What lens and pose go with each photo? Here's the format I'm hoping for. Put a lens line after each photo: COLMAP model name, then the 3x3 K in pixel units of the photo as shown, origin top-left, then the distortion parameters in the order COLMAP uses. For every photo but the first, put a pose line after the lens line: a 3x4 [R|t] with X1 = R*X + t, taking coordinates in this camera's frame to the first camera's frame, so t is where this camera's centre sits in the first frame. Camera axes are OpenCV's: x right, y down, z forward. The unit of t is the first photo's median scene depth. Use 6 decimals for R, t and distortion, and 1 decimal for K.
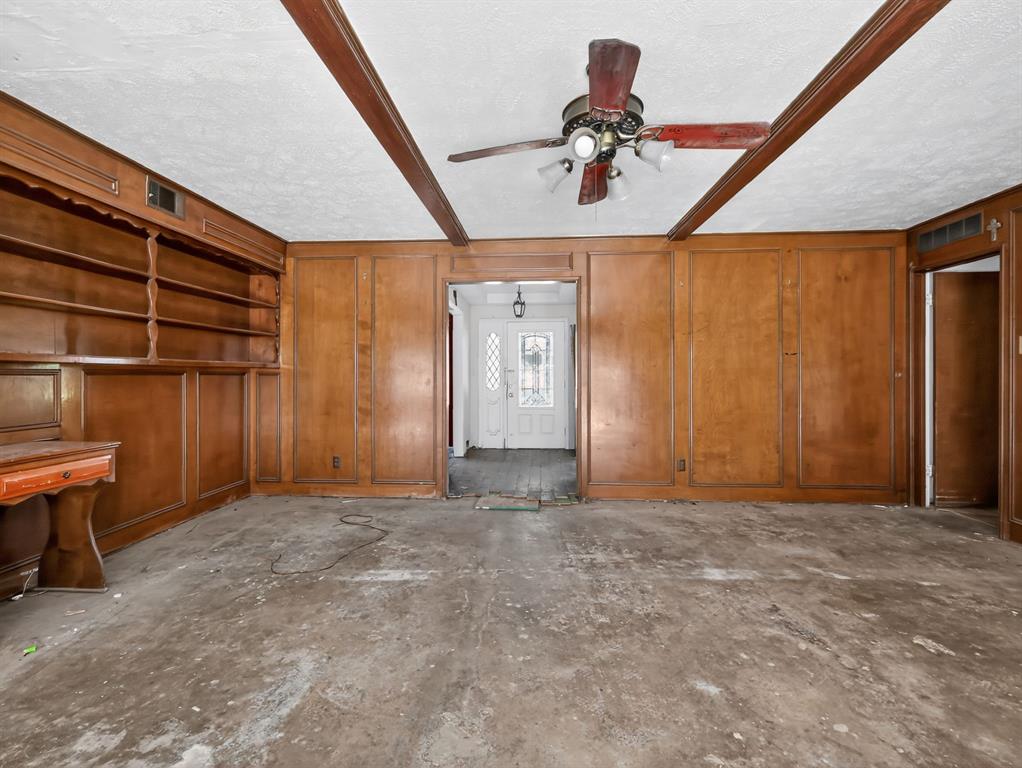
lens RADIAL K [[503.1, 0, 508.6], [0, 503.1, 376.6], [0, 0, 1]] dist [0.004254, -0.000322]
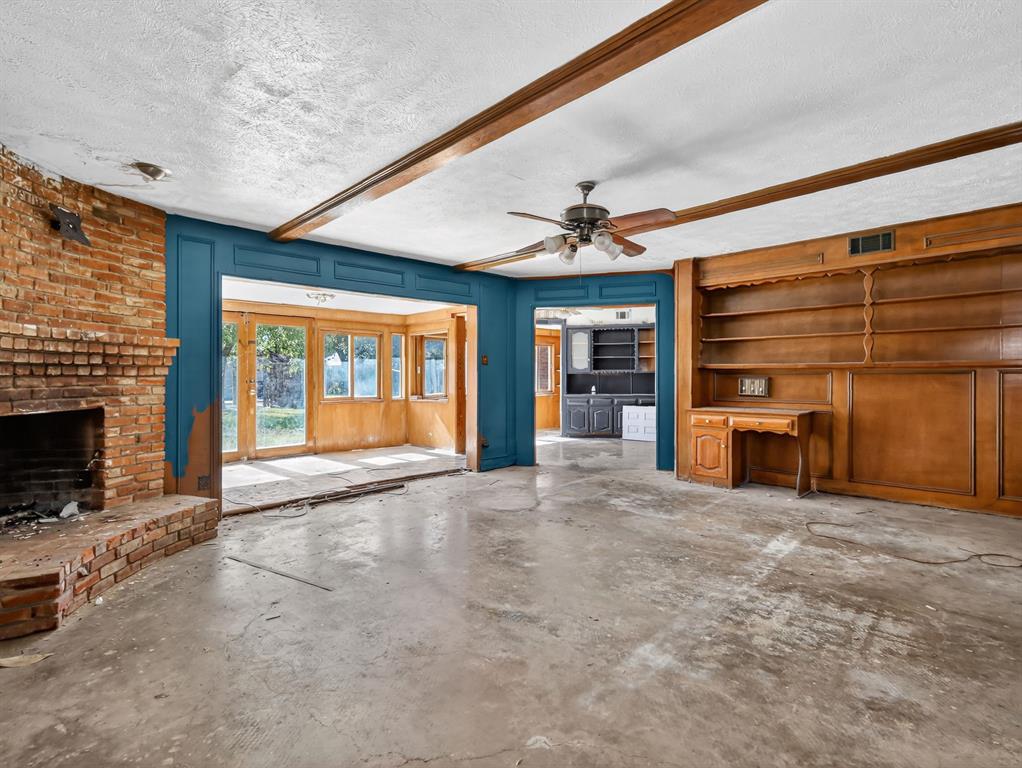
lens RADIAL K [[503.1, 0, 517.1], [0, 503.1, 374.4], [0, 0, 1]] dist [0.004254, -0.000322]
pose [[-0.661814, 0.004864, -0.749652, 1.039802], [0.003461, 0.999988, 0.003433, -0.011338], [0.749660, -0.000323, -0.661823, 1.287792]]
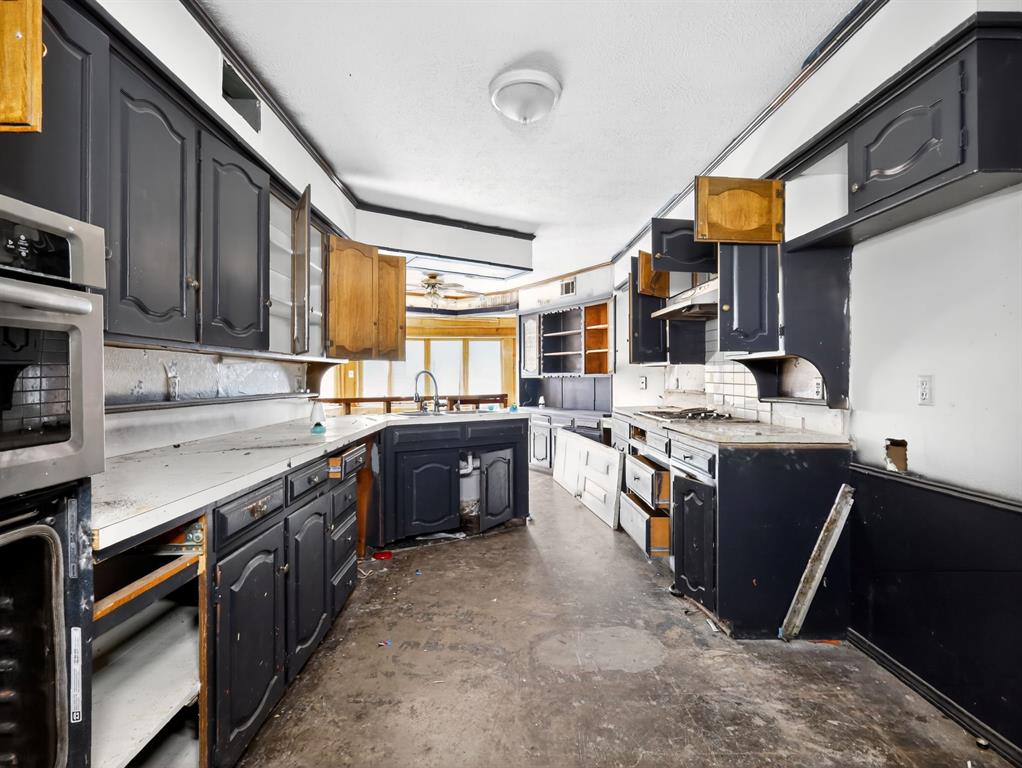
lens RADIAL K [[503.1, 0, 511.3], [0, 503.1, 383.0], [0, 0, 1]] dist [0.004254, -0.000322]
pose [[-0.997025, -0.002719, -0.077027, -1.329440], [-0.003148, 0.999980, 0.005449, 0.004573], [0.077011, 0.005675, -0.997014, 1.695502]]
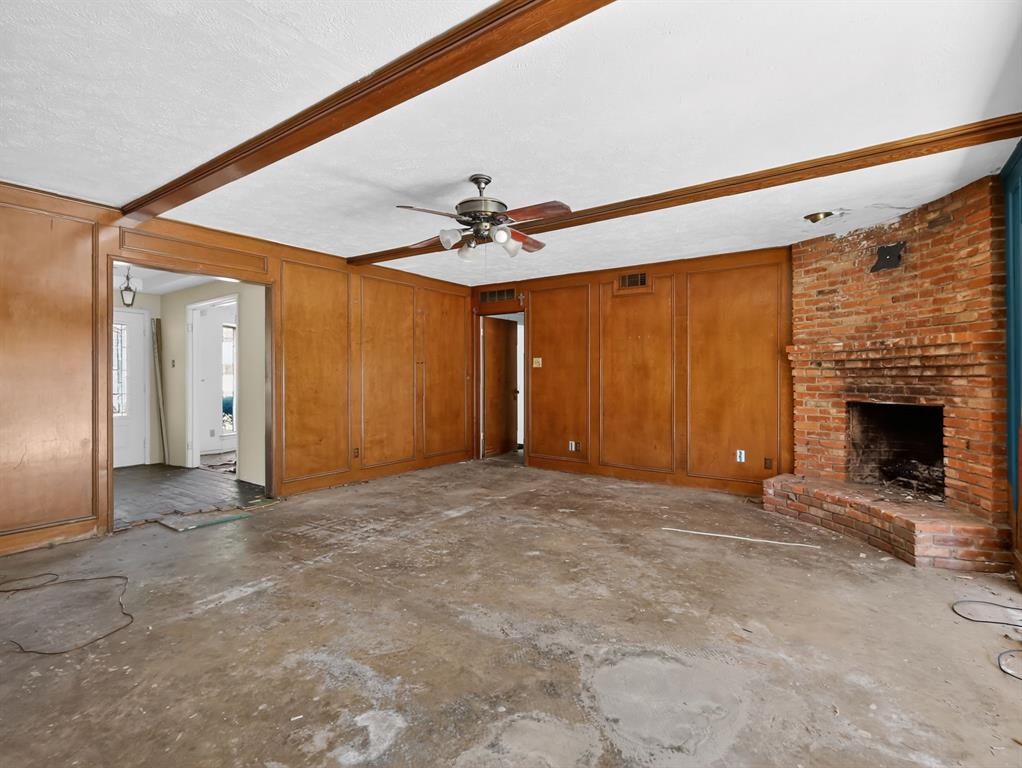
lens RADIAL K [[503.1, 0, 507.6], [0, 503.1, 378.4], [0, 0, 1]] dist [0.004254, -0.000322]
pose [[0.536530, 0.000181, 0.843881, -0.723316], [0.000598, 1.000000, -0.000595, -0.001588], [-0.843881, 0.000824, 0.536530, 0.073749]]
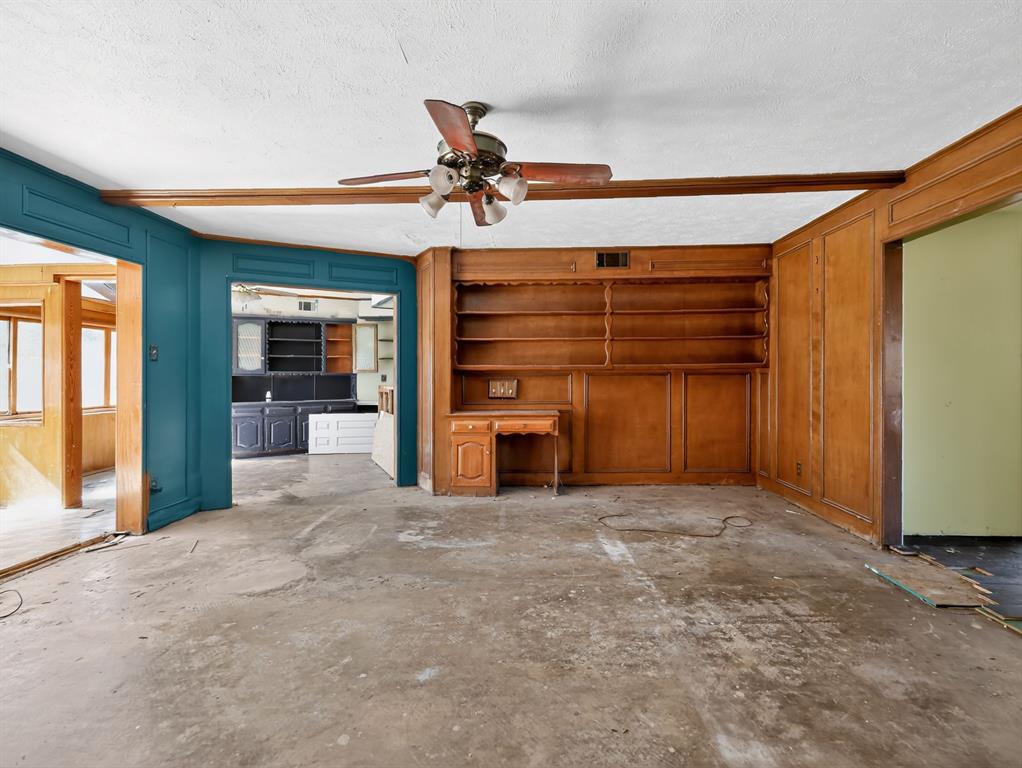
lens RADIAL K [[503.1, 0, 511.3], [0, 503.1, 378.8], [0, 0, 1]] dist [0.004254, -0.000322]
pose [[0.022391, 0.007622, -0.999720, 0.902540], [0.002688, 0.999967, 0.007684, -0.006722], [0.999746, -0.002860, 0.022370, 0.719110]]
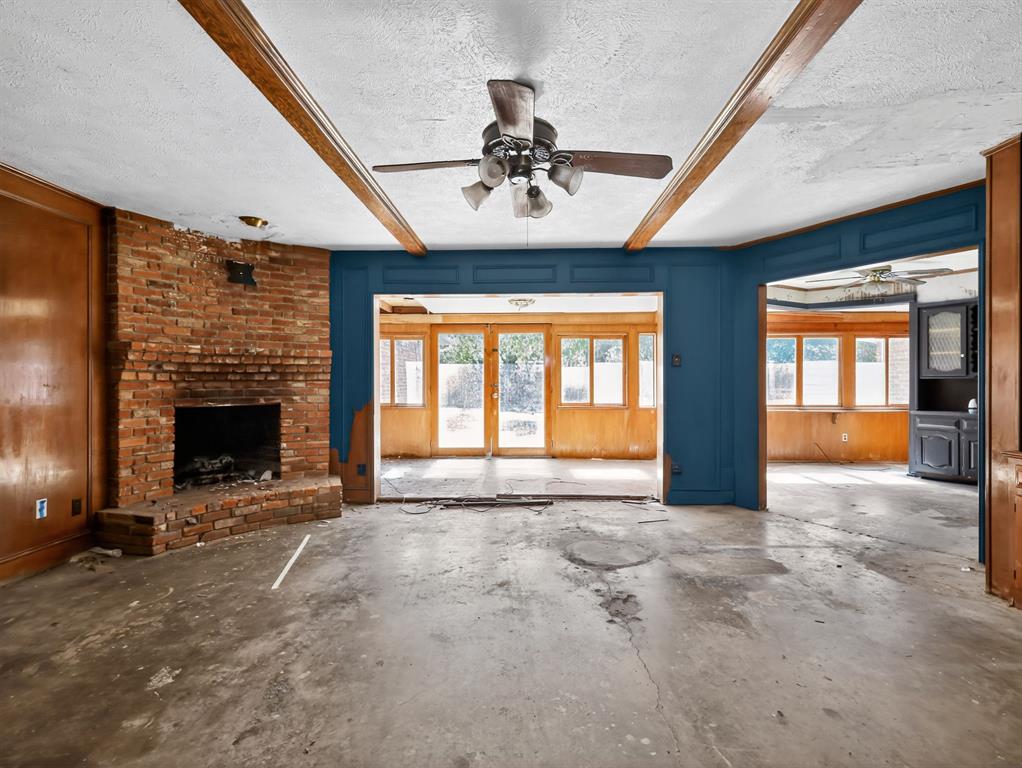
lens RADIAL K [[503.1, 0, 511.8], [0, 503.1, 378.7], [0, 0, 1]] dist [0.004254, -0.000322]
pose [[-0.999311, 0.003458, -0.036967, 0.164671], [0.003472, 0.999994, -0.000309, -0.009519], [0.036965, -0.000437, -0.999316, 1.390962]]
